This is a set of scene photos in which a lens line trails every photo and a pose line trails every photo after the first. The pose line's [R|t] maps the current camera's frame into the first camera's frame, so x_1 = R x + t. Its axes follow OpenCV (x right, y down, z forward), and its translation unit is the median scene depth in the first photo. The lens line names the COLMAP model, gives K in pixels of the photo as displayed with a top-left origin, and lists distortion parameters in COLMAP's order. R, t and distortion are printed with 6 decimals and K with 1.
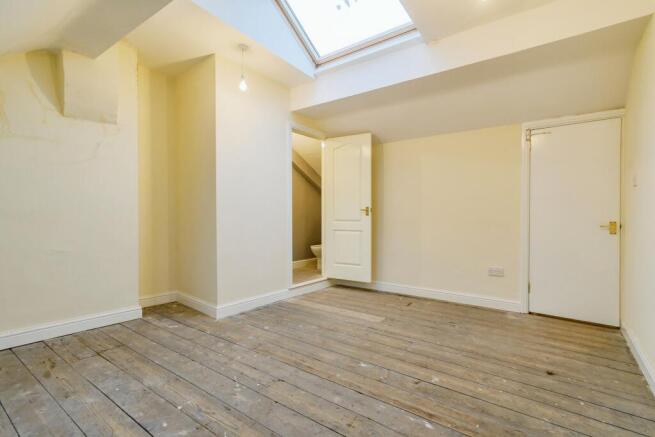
lens RADIAL K [[291.8, 0, 342.5], [0, 291.8, 218.7], [0, 0, 1]] dist [0.002674, 0.000291]
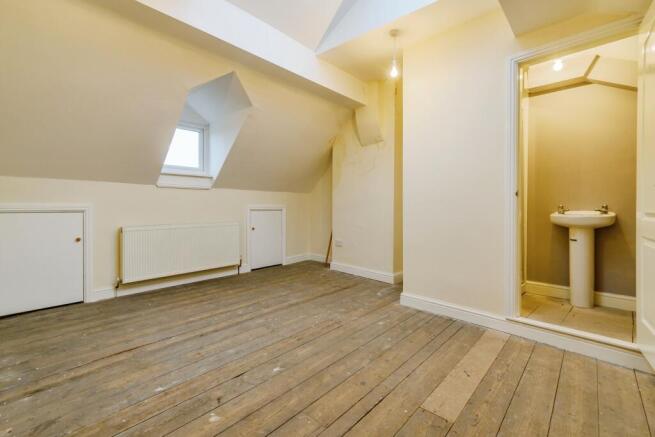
lens RADIAL K [[299.3, 0, 333.0], [0, 299.3, 218.1], [0, 0, 1]] dist [0.001300, 0.000250]
pose [[-0.126666, 0.033707, -0.991373, 0.708633], [-0.013969, 0.999263, 0.035760, 0.000304], [0.991847, 0.018378, -0.126102, 0.958510]]
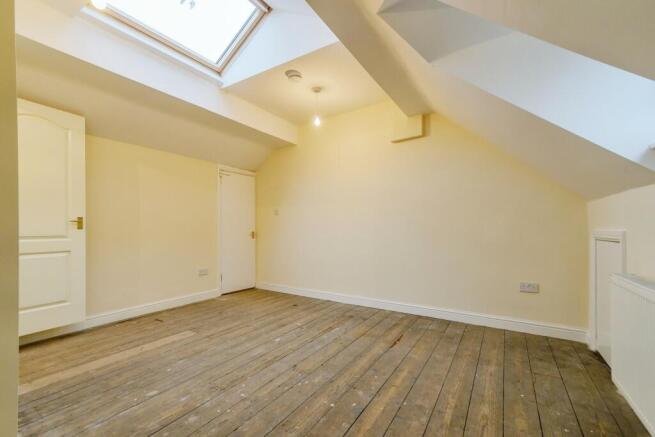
lens RADIAL K [[284.6, 0, 325.0], [0, 284.6, 228.4], [0, 0, 1]] dist [0.001331, 0.000359]
pose [[-0.020468, -0.004678, 0.999780, -0.933553], [0.012282, 0.999912, 0.004930, -0.013414], [-0.999715, 0.012380, -0.020409, 0.599472]]
